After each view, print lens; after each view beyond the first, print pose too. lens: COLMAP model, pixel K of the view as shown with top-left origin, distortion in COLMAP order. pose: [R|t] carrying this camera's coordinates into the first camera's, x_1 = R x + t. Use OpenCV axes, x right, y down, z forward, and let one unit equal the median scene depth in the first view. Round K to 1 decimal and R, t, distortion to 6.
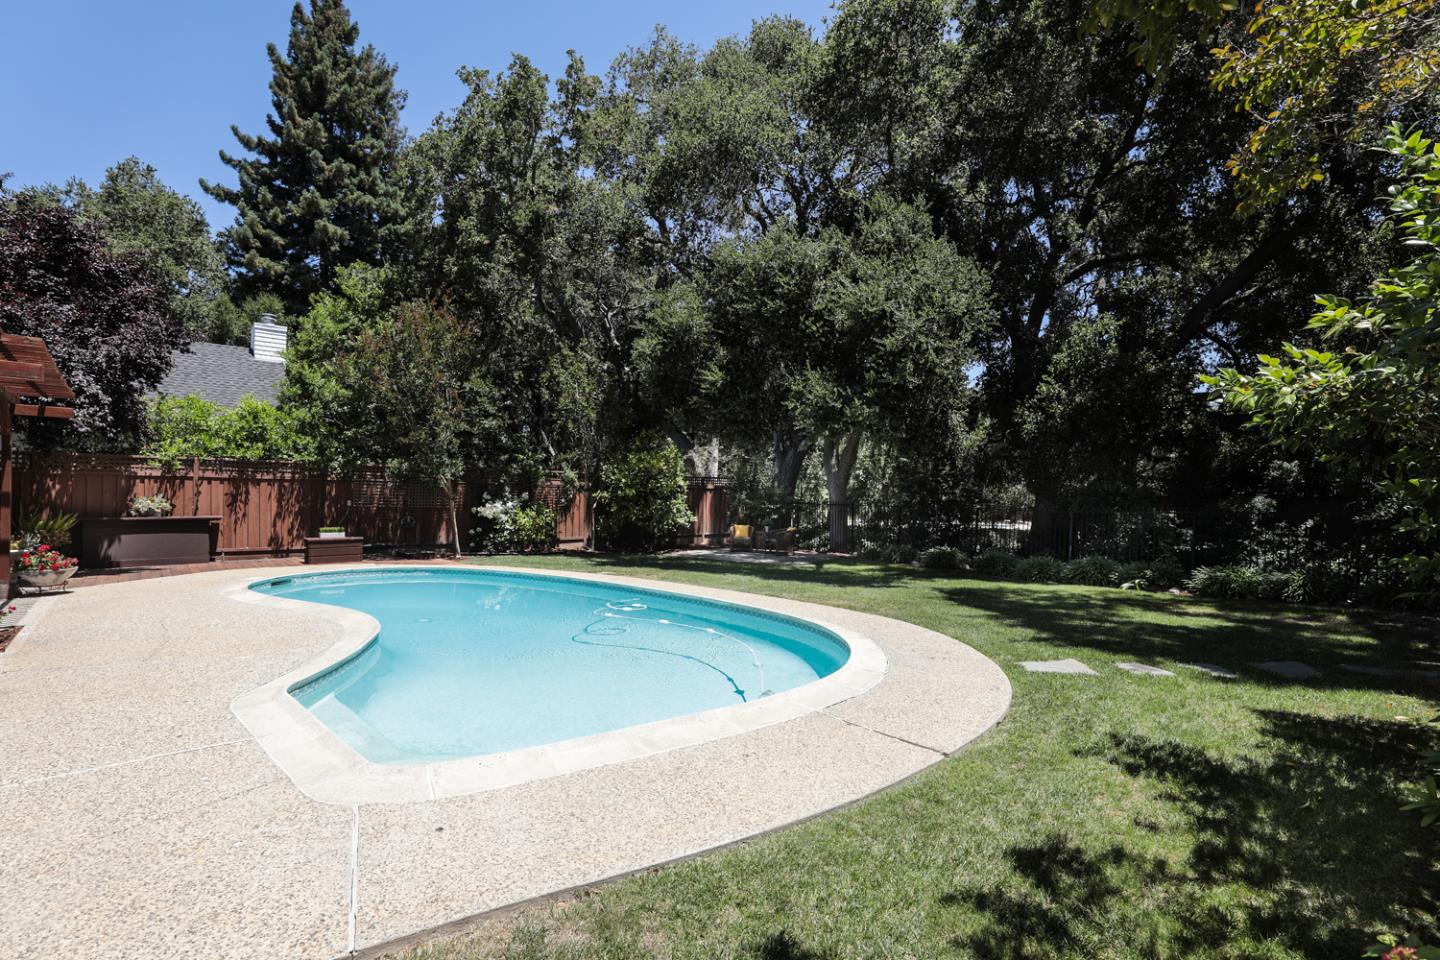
lens RADIAL K [[687.6, 0, 711.7], [0, 687.6, 491.4], [0, 0, 1]] dist [-0.023872, 0.000077]
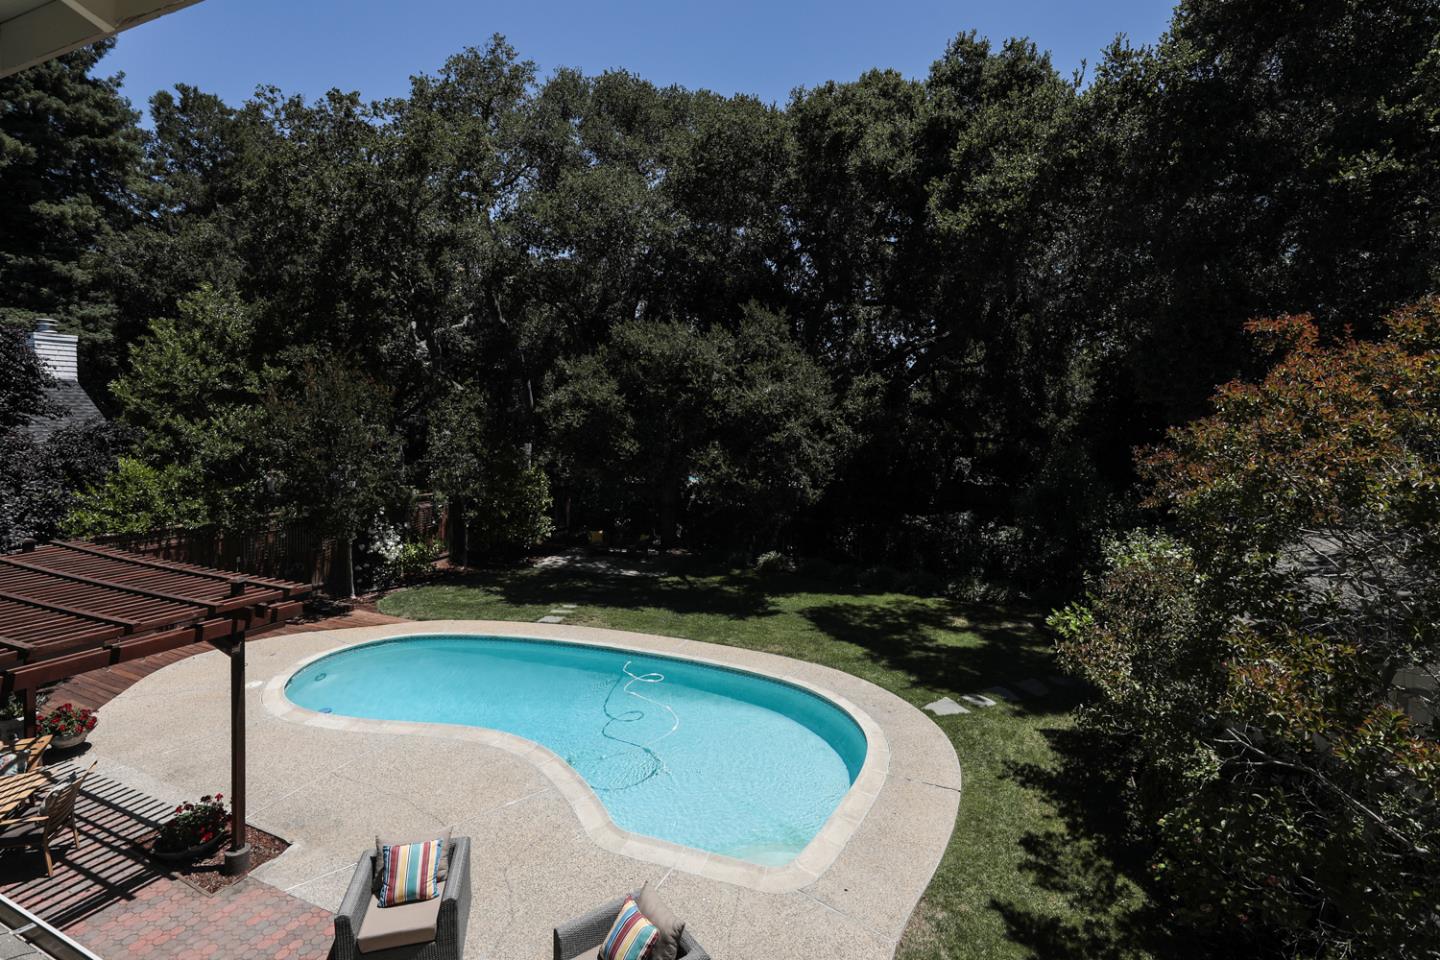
lens RADIAL K [[708.3, 0, 718.7], [0, 708.3, 421.6], [0, 0, 1]] dist [-0.030420, 0.018851]
pose [[0.906854, -0.004464, 0.421422, -0.344323], [-0.013968, 0.999076, 0.040640, -0.236307], [-0.421214, -0.042741, 0.905954, -0.182073]]
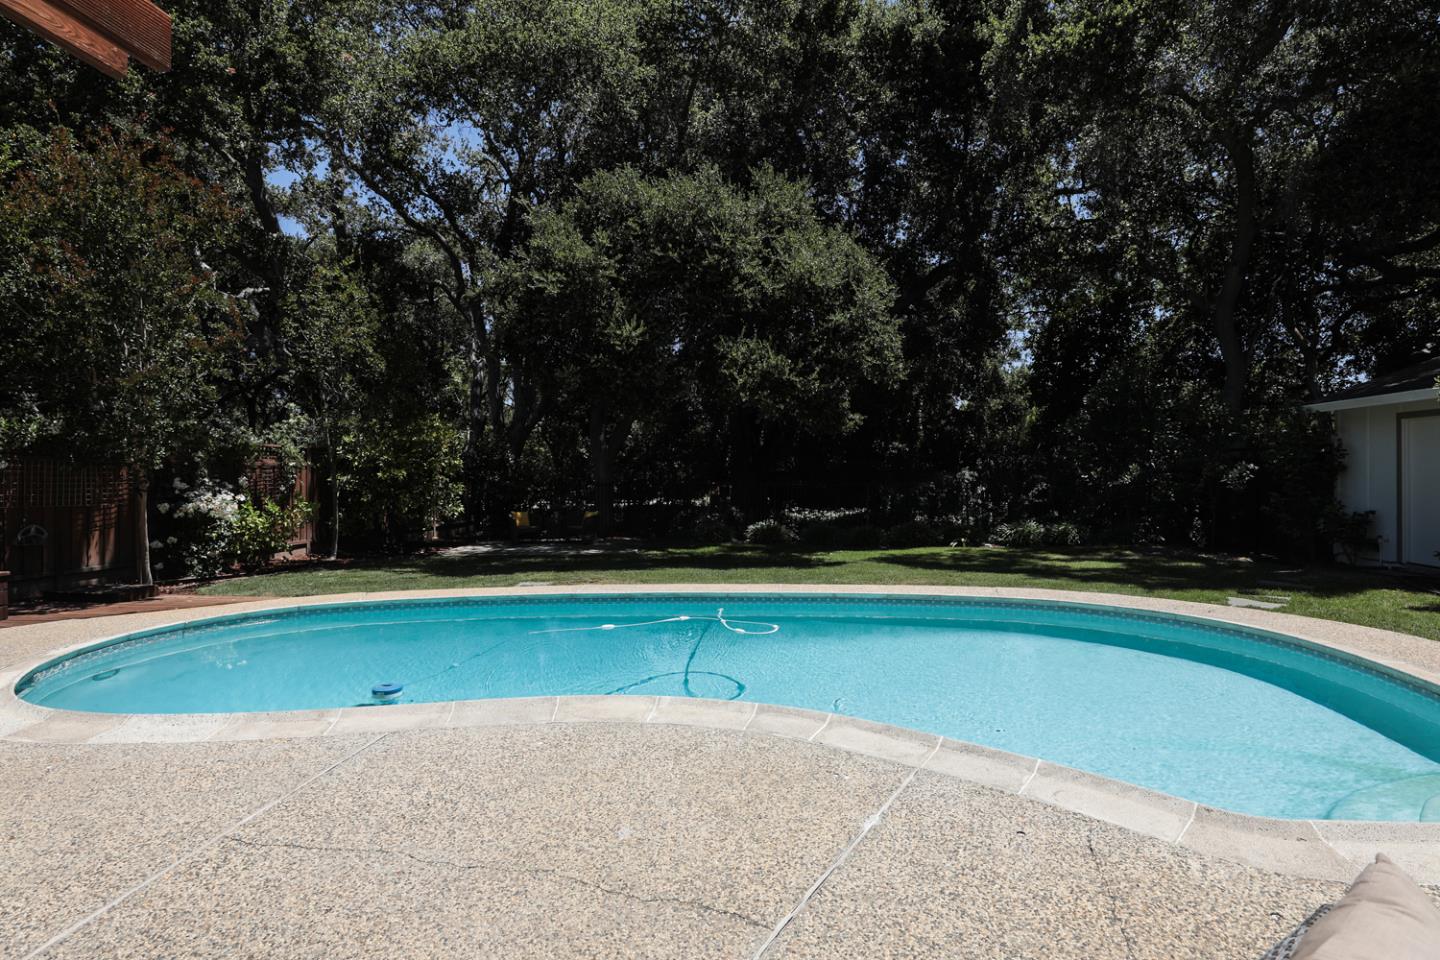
lens RADIAL K [[688.4, 0, 718.6], [0, 688.4, 467.1], [0, 0, 1]] dist [-0.025885, 0.000136]
pose [[0.760204, -0.009973, 0.649608, -0.407908], [0.012942, 0.999916, 0.000206, -0.002765], [-0.649556, 0.008250, 0.760269, 0.269098]]
